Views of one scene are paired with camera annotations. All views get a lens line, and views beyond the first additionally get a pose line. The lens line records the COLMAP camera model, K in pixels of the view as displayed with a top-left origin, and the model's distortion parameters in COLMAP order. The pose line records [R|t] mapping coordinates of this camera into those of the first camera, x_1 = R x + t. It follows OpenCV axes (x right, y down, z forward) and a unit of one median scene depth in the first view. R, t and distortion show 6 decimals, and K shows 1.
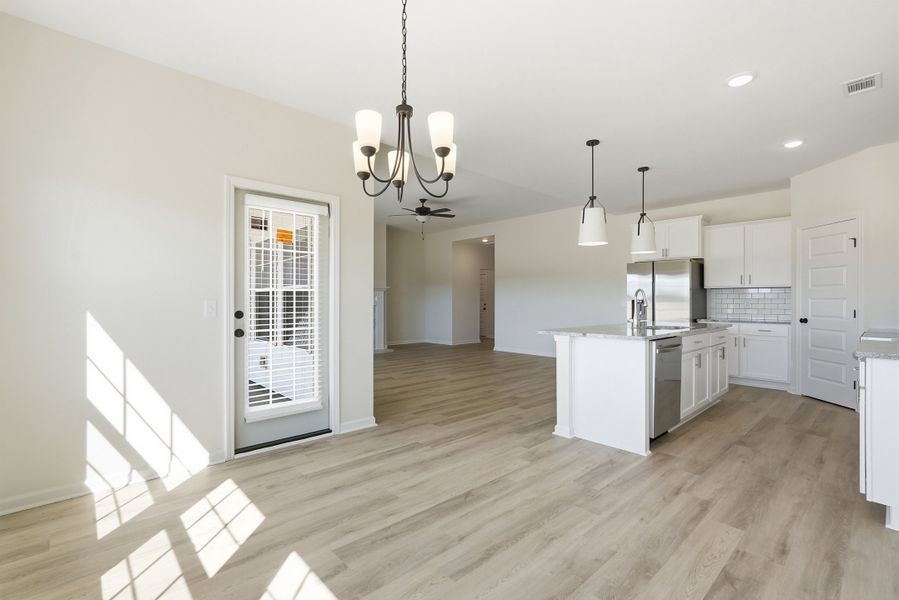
lens RADIAL K [[410.7, 0, 446.1], [0, 410.7, 300.1], [0, 0, 1]] dist [-0.013455, 0.008187]
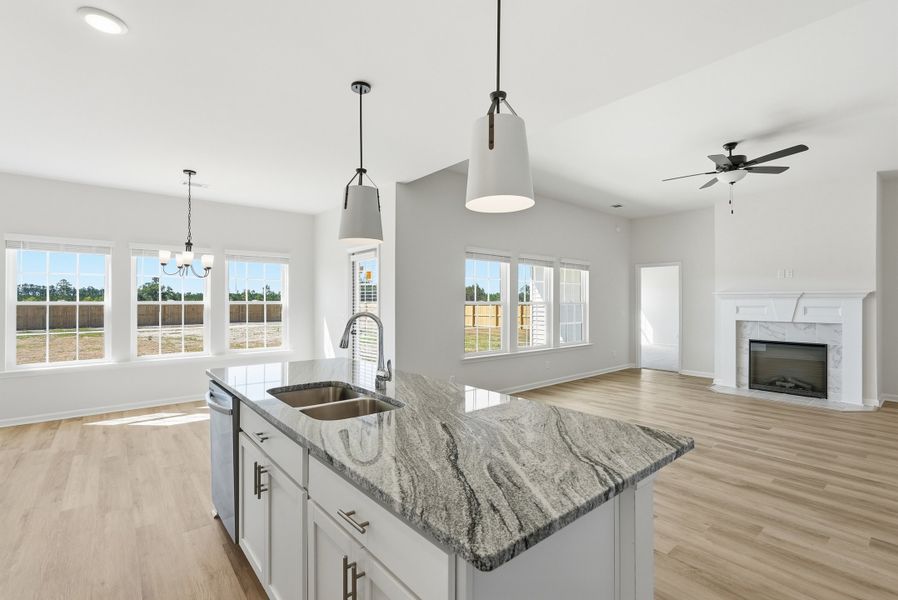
lens RADIAL K [[410.2, 0, 449.6], [0, 410.2, 299.1], [0, 0, 1]] dist [-0.013455, 0.008187]
pose [[-0.038286, -0.004822, -0.999255, 0.782705], [-0.000770, 0.999988, -0.004796, -0.033365], [0.999267, 0.000586, -0.038289, 0.908932]]
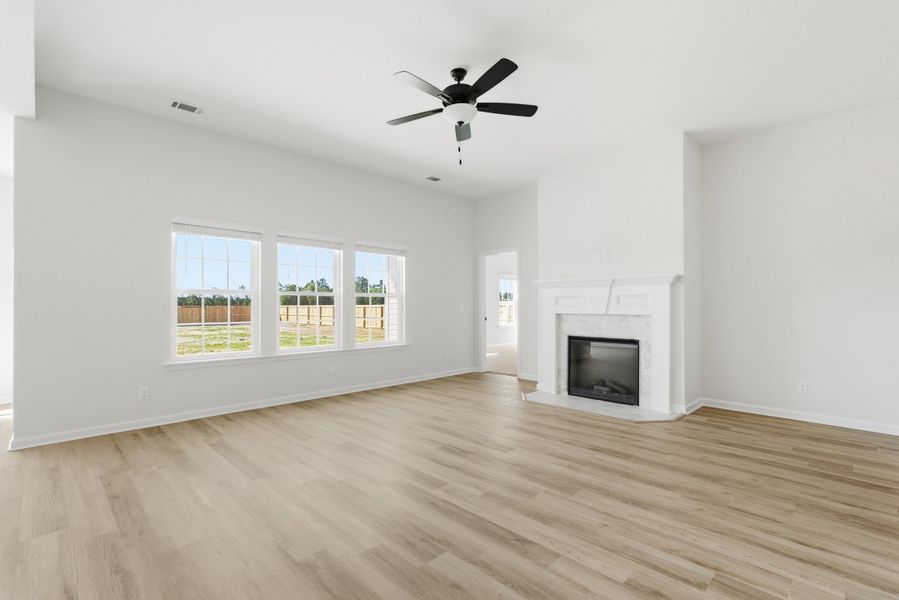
lens RADIAL K [[410.7, 0, 449.8], [0, 410.7, 309.0], [0, 0, 1]] dist [-0.013455, 0.008187]
pose [[0.046266, 0.010239, -0.998877, 0.547925], [0.001765, 0.999945, 0.010331, 0.001727], [0.998928, -0.002241, 0.046245, 1.412134]]
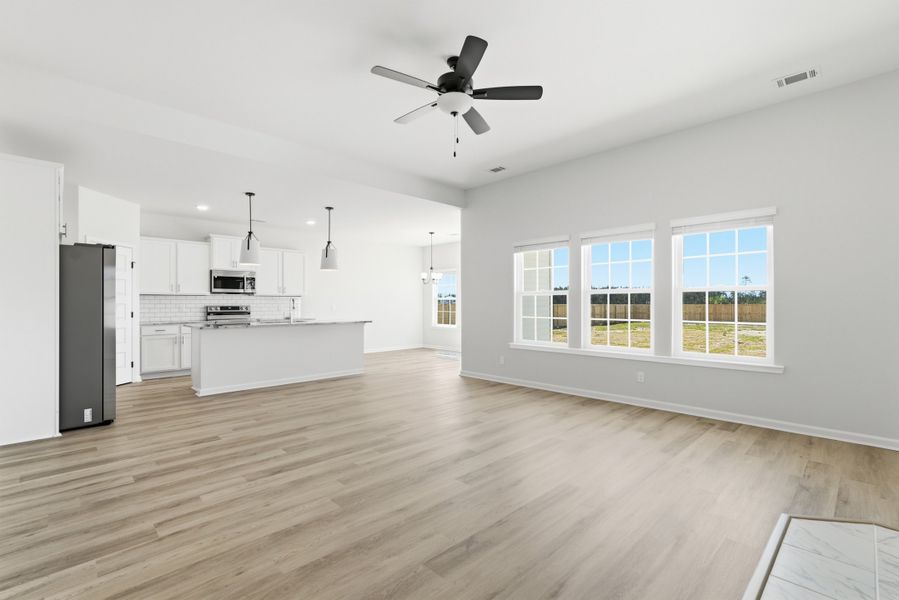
lens RADIAL K [[410.7, 0, 452.5], [0, 410.7, 300.1], [0, 0, 1]] dist [-0.013455, 0.008187]
pose [[-0.999436, 0.004378, -0.033301, -0.056798], [0.004754, 0.999926, -0.011223, 0.003990], [0.033250, -0.011375, -0.999382, 2.060580]]
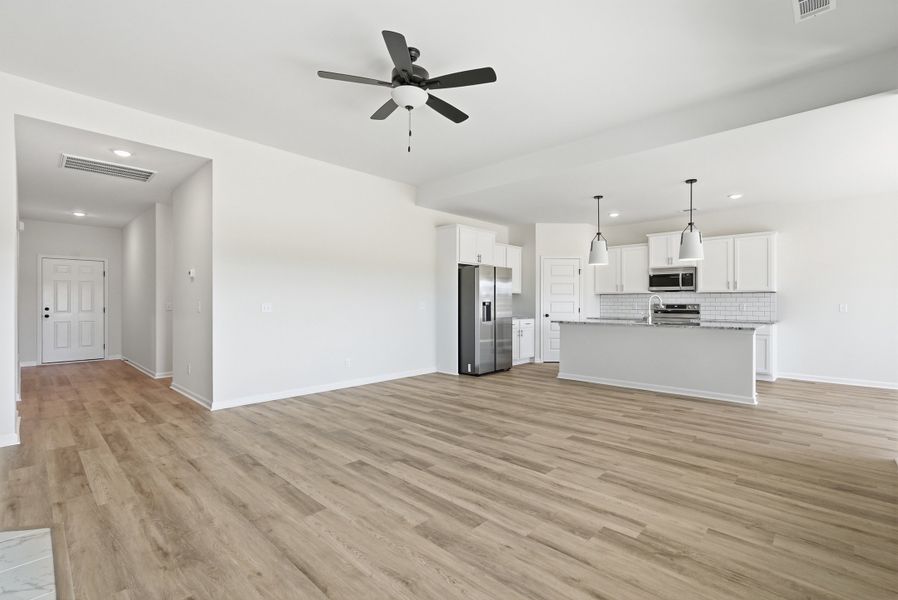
lens RADIAL K [[410.2, 0, 446.8], [0, 410.2, 305.6], [0, 0, 1]] dist [-0.013455, 0.008187]
pose [[-0.067732, -0.006017, 0.997685, -0.672205], [-0.002398, 0.999980, 0.005868, 0.003069], [-0.997701, -0.001995, -0.067745, 1.443614]]
